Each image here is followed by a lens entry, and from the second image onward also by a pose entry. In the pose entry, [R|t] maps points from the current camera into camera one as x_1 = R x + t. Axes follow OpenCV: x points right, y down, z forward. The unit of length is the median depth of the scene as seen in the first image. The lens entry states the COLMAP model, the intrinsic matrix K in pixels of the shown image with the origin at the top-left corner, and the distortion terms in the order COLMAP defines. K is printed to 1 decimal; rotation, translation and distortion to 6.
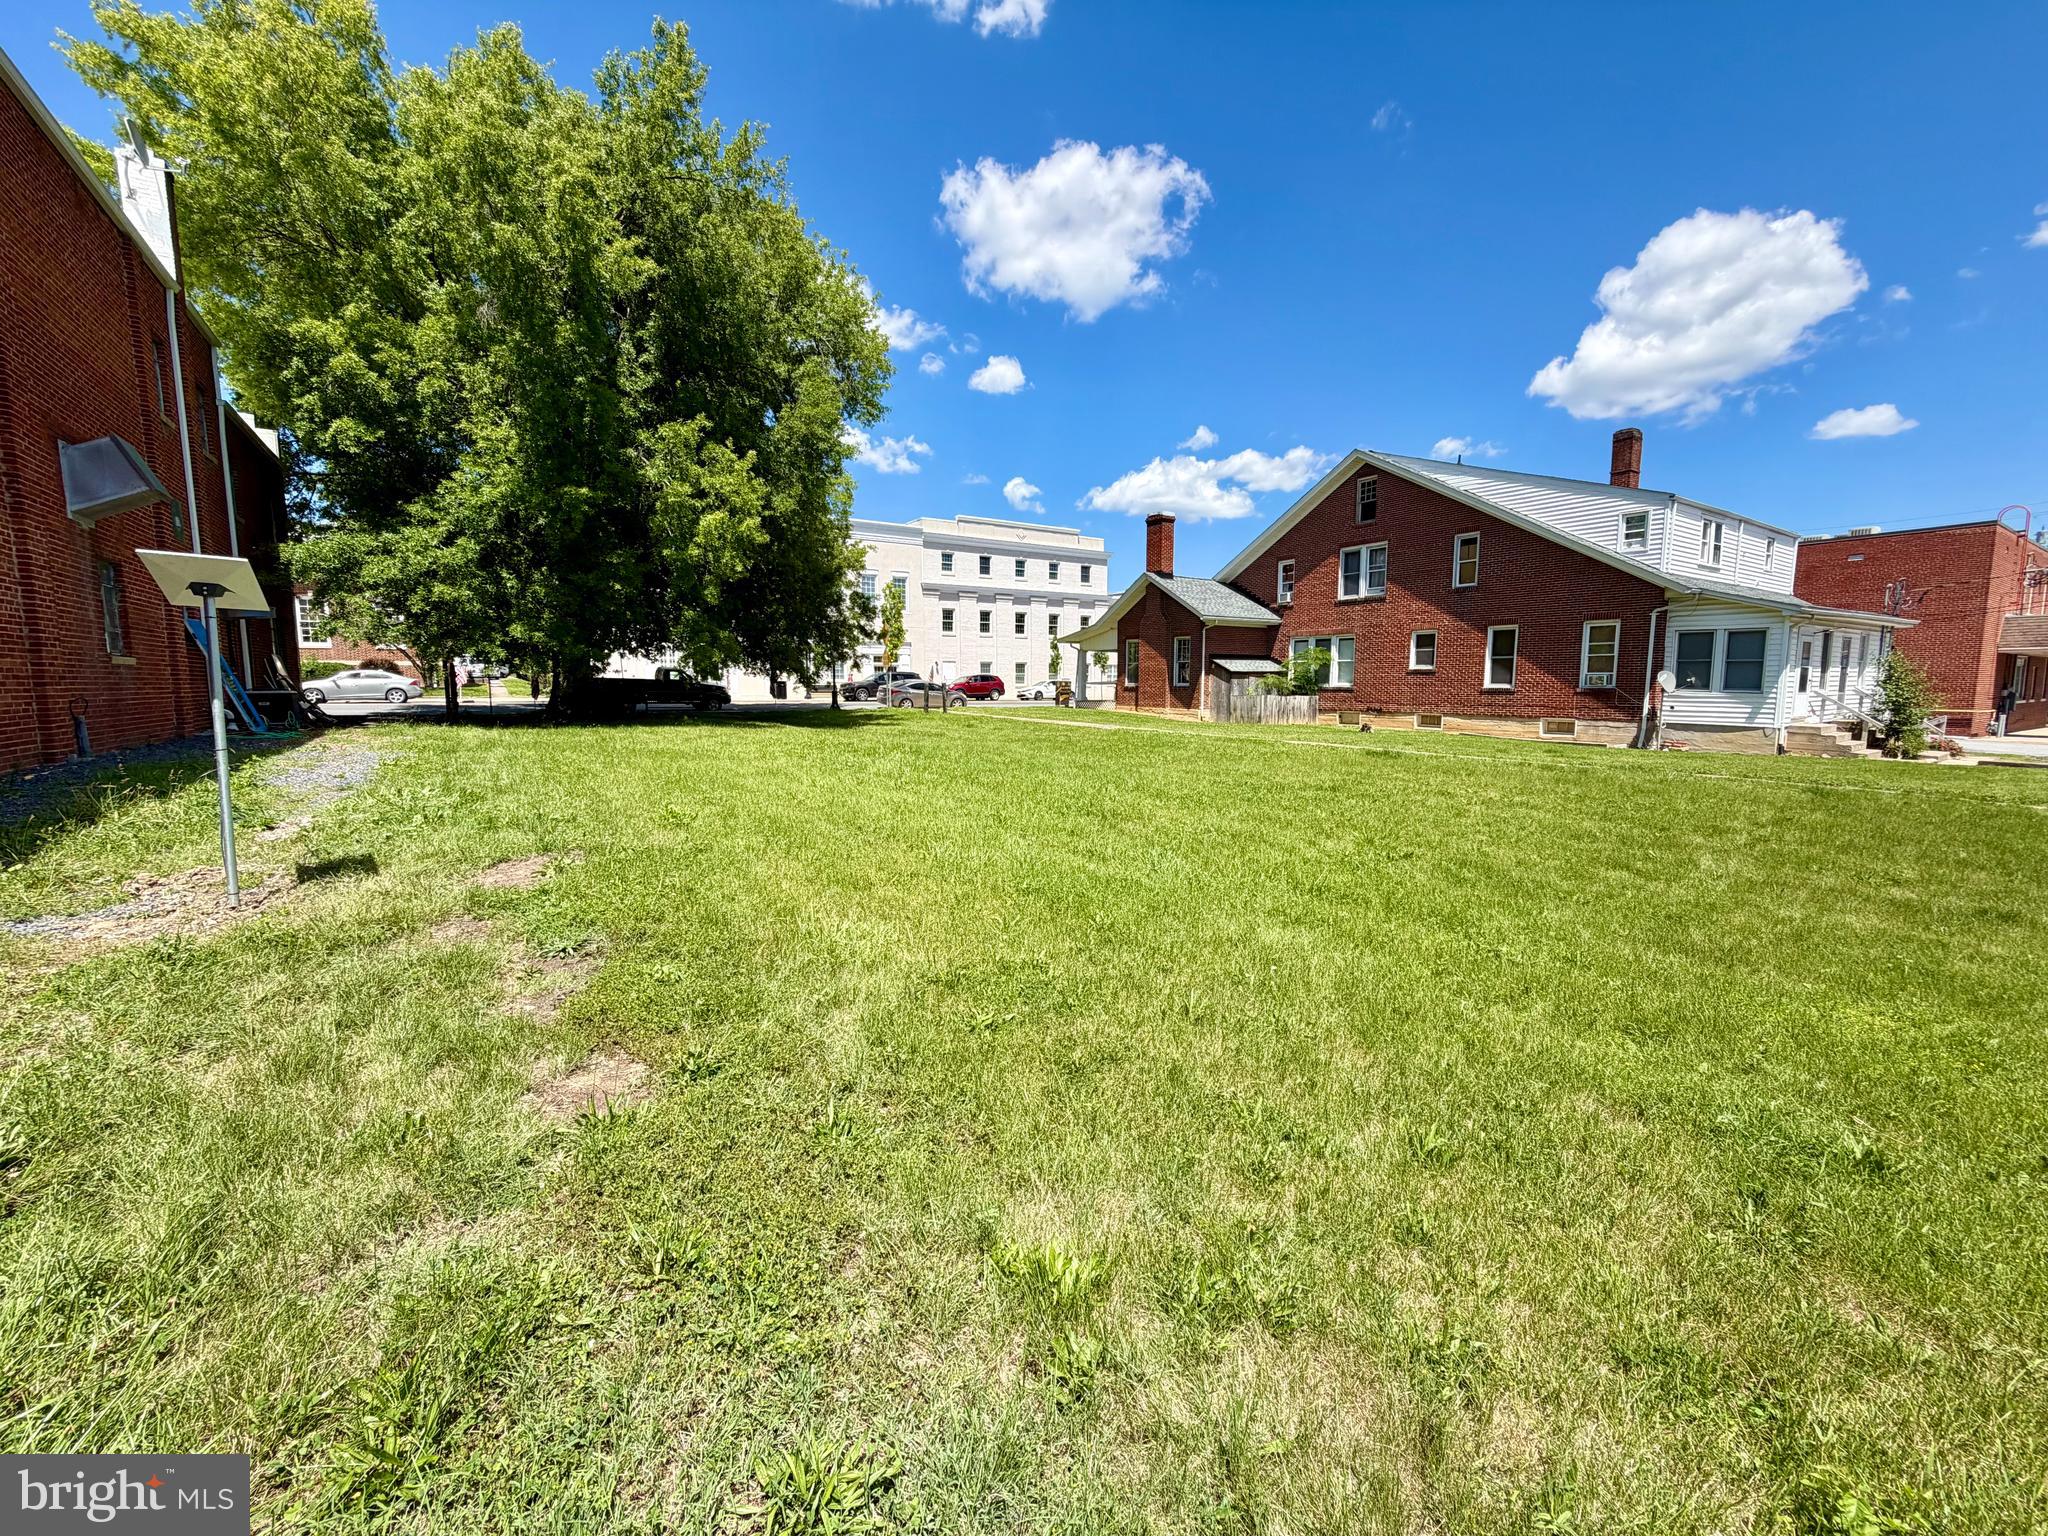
lens RADIAL K [[821.9, 0, 1024.0], [0, 821.9, 768.0], [0, 0, 1]] dist [-0.000099, 0.000372]
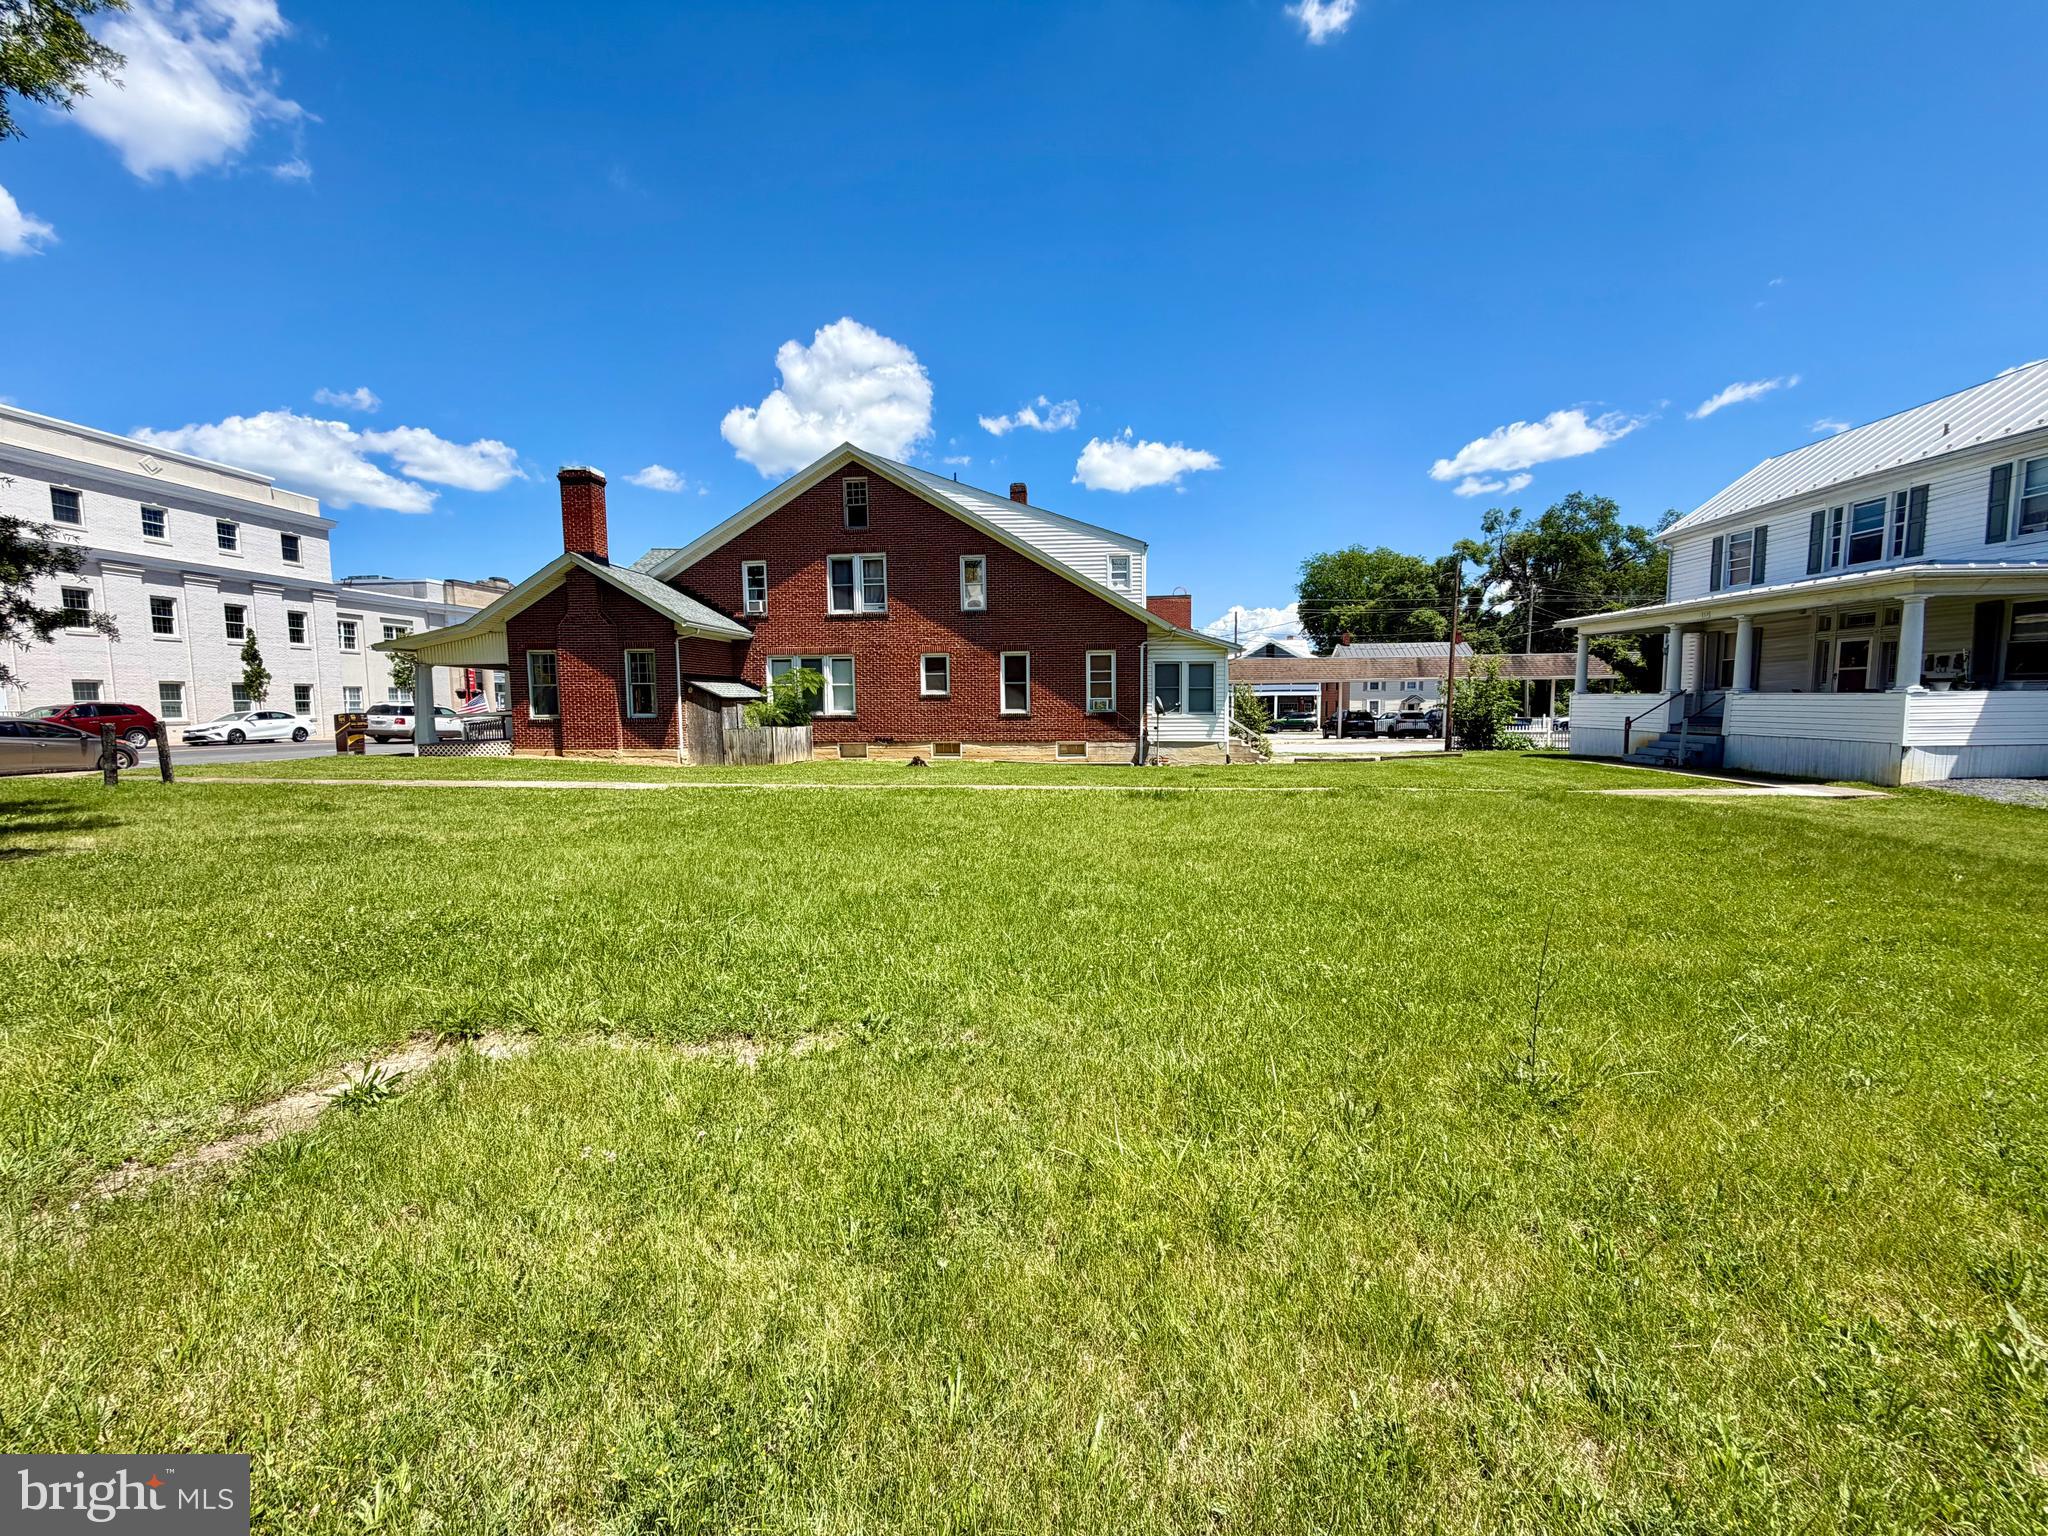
lens RADIAL K [[821.9, 0, 1024.0], [0, 821.9, 768.0], [0, 0, 1]] dist [-0.000099, 0.000372]
pose [[0.621485, -0.070048, 0.780288, -0.166360], [0.092389, 0.995598, 0.015791, -0.037612], [-0.777959, 0.062276, 0.625221, 0.302905]]
